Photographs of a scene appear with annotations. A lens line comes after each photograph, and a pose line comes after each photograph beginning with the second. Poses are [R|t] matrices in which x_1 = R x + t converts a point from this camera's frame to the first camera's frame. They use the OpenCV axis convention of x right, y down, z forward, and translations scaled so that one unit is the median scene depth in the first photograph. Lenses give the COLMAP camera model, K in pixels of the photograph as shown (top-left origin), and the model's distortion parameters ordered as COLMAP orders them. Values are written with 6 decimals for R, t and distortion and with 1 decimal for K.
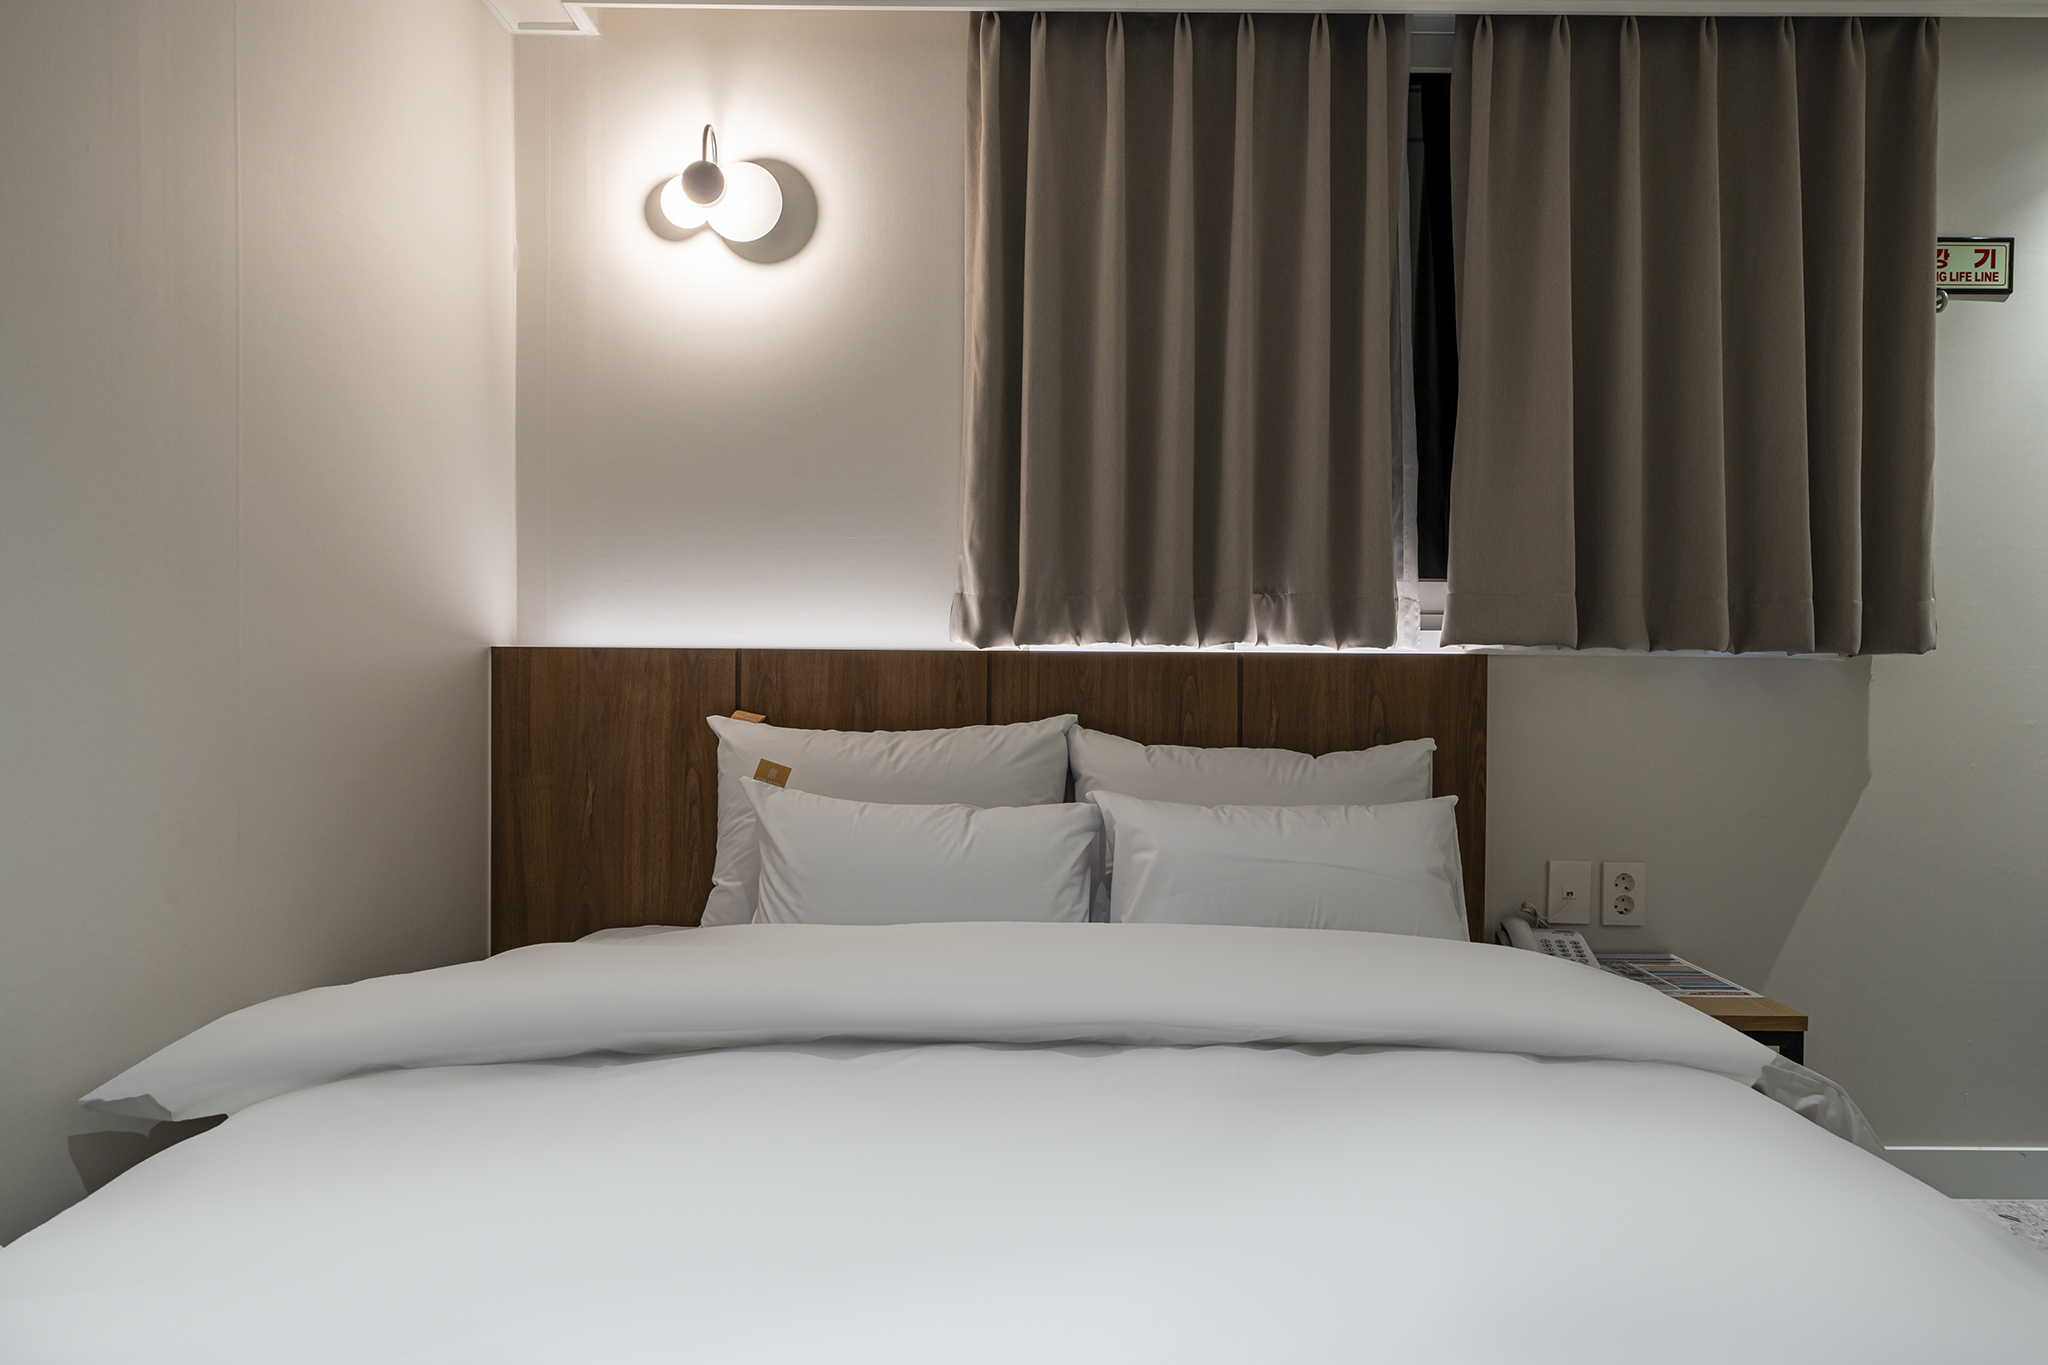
lens RADIAL K [[1130.7, 0, 1024.0], [0, 1130.7, 682.5], [0, 0, 1]] dist [0.005147, -0.000114]
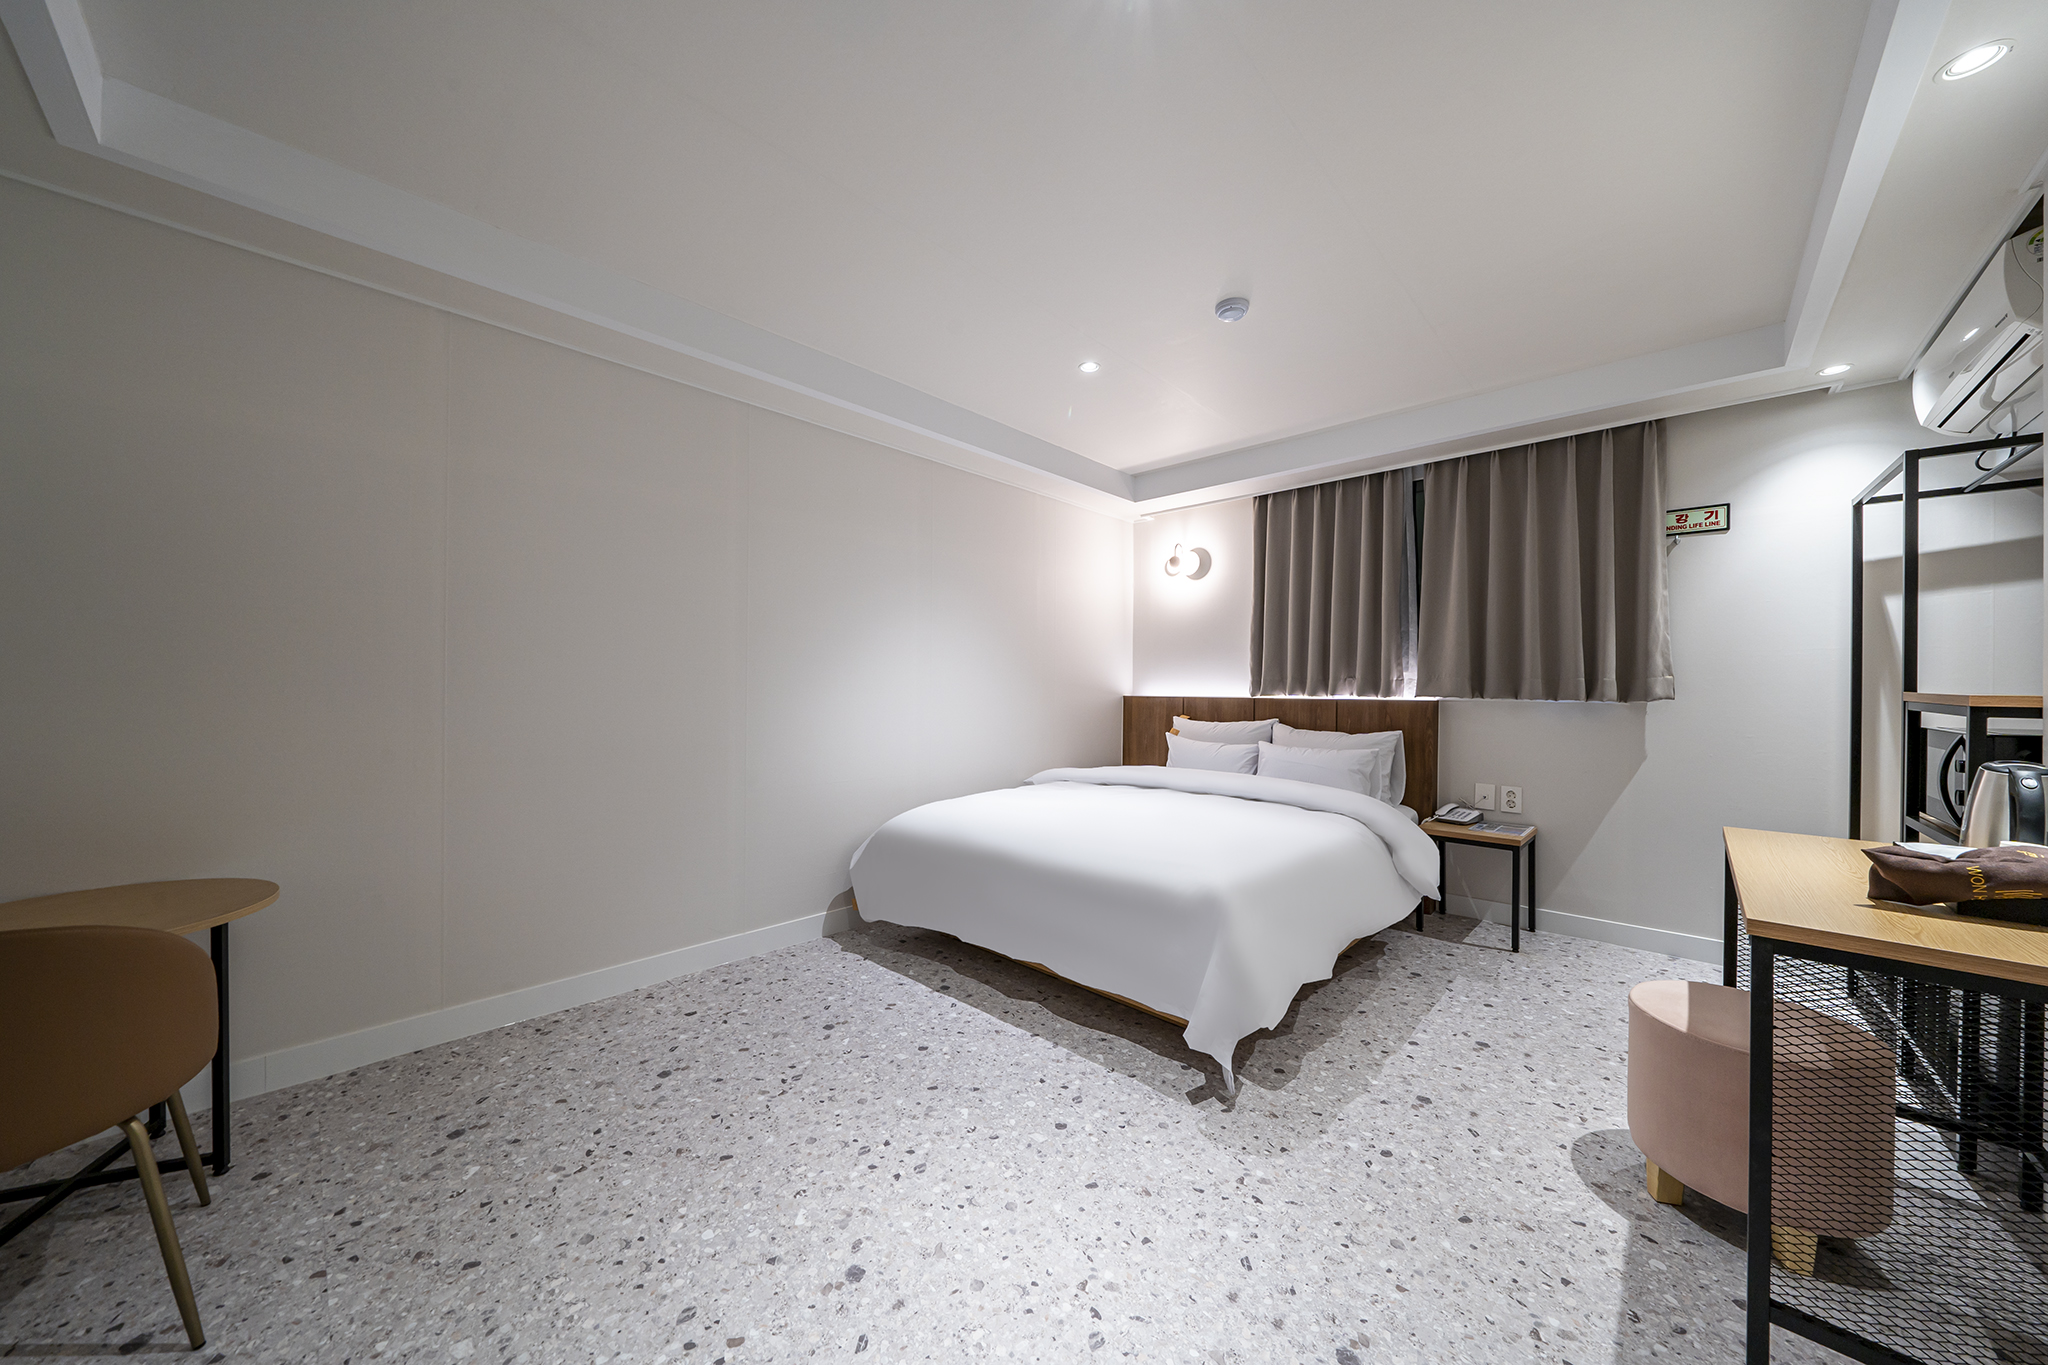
lens RADIAL K [[698.3, 0, 1027.3], [0, 698.3, 691.9], [0, 0, 1]] dist [-0.001482, -0.000060]
pose [[0.730819, 0.000391, -0.682571, 0.832584], [-0.011004, 0.999877, -0.011209, -0.016117], [0.682483, 0.015703, 0.730733, -0.846830]]
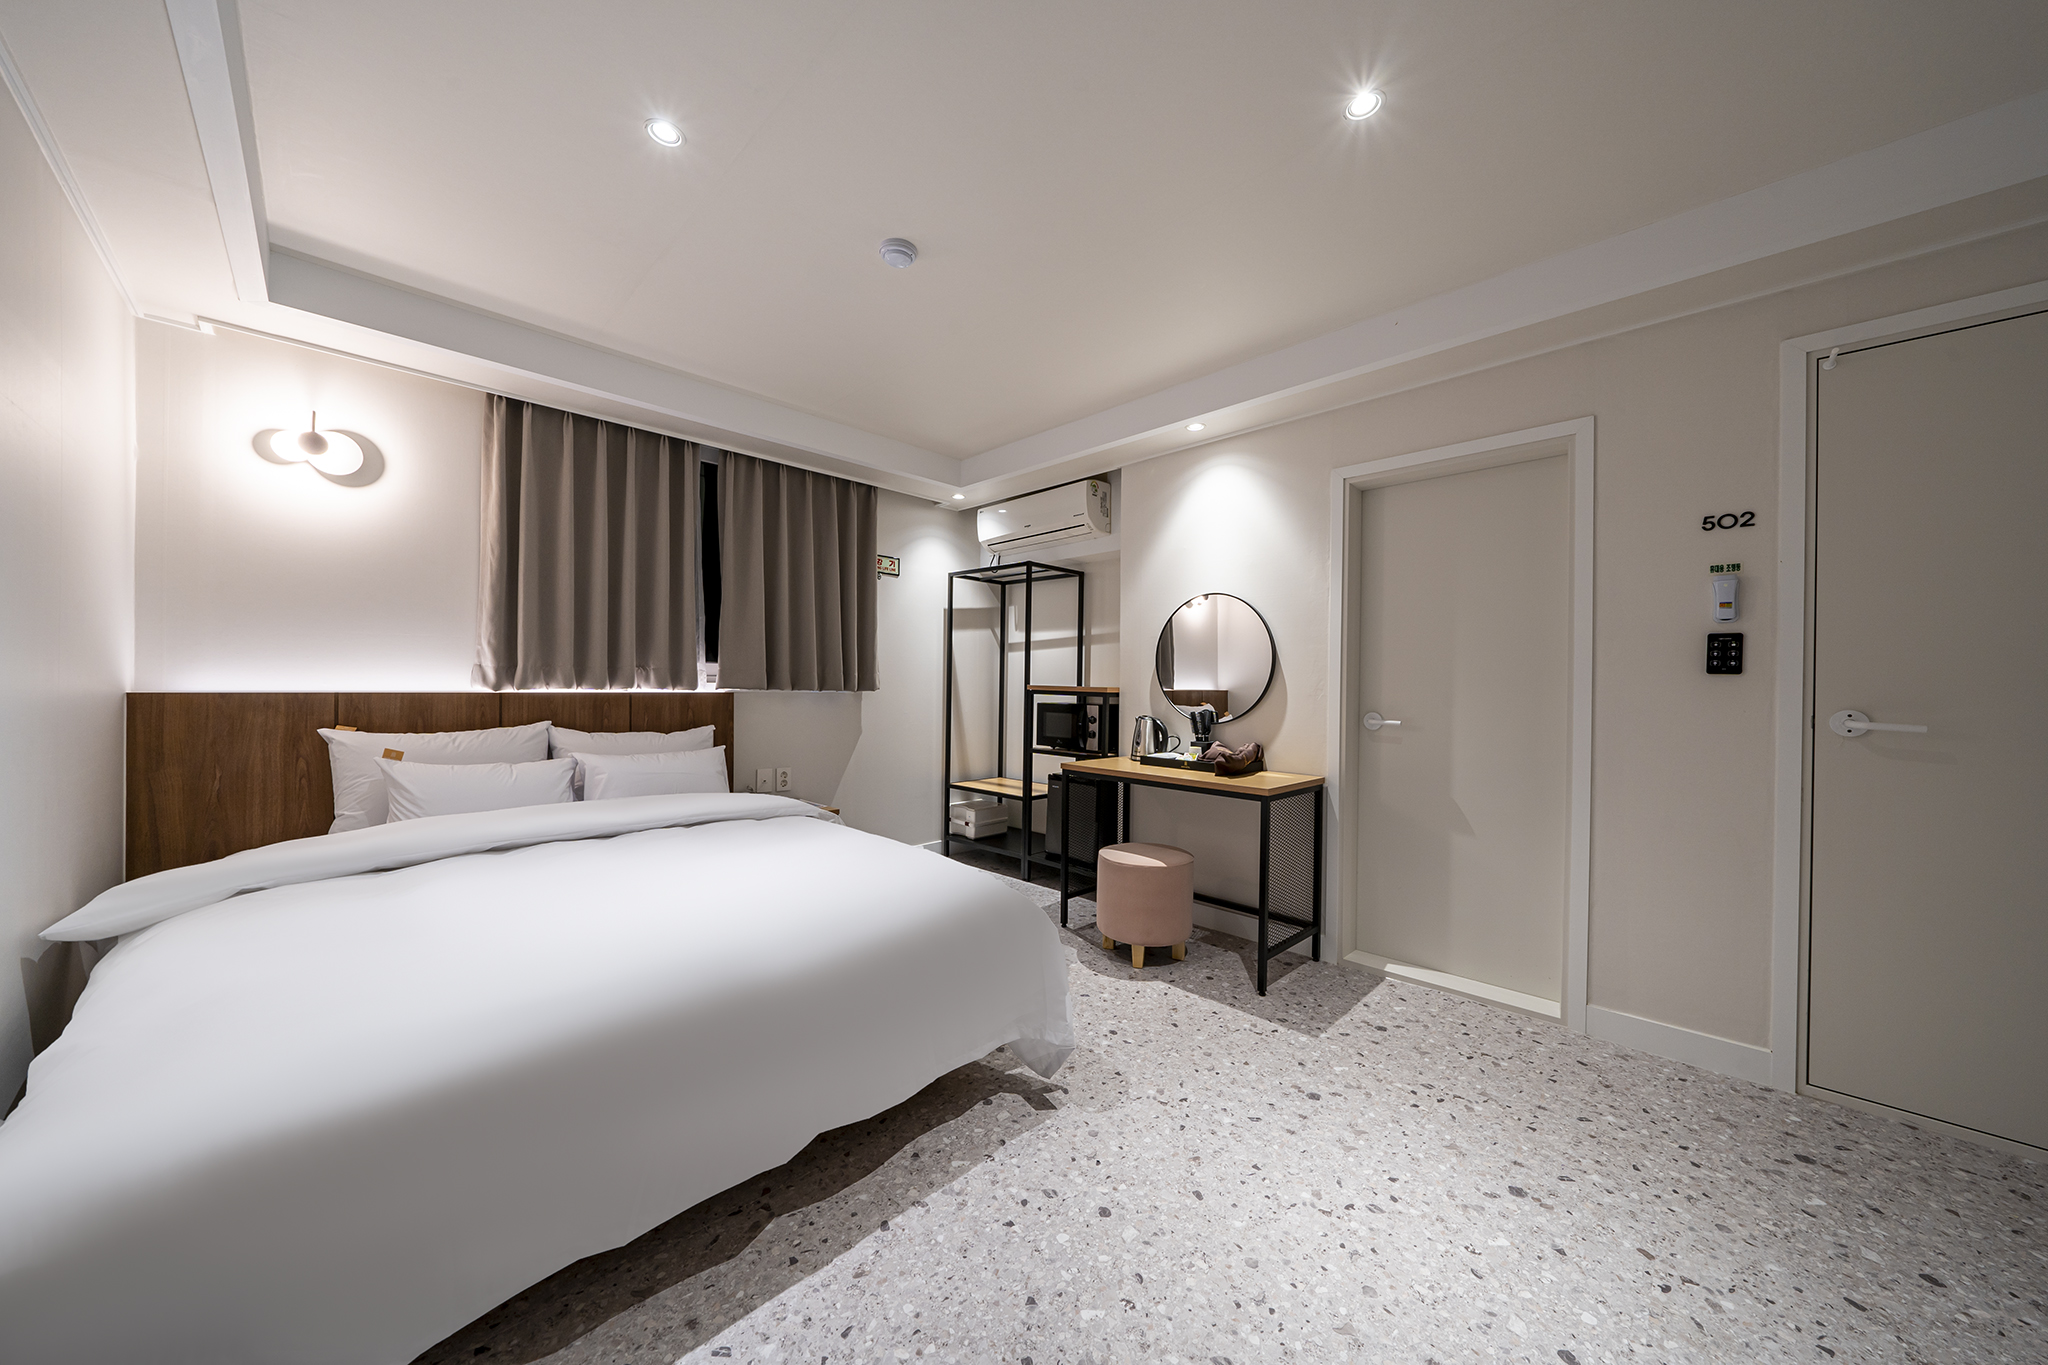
lens RADIAL K [[698.3, 0, 1027.3], [0, 698.3, 691.9], [0, 0, 1]] dist [-0.001482, -0.000060]
pose [[0.702045, -0.007459, 0.712094, -0.271048], [0.004167, 0.999971, 0.006366, -0.033712], [-0.712121, -0.001502, 0.702056, -0.634201]]
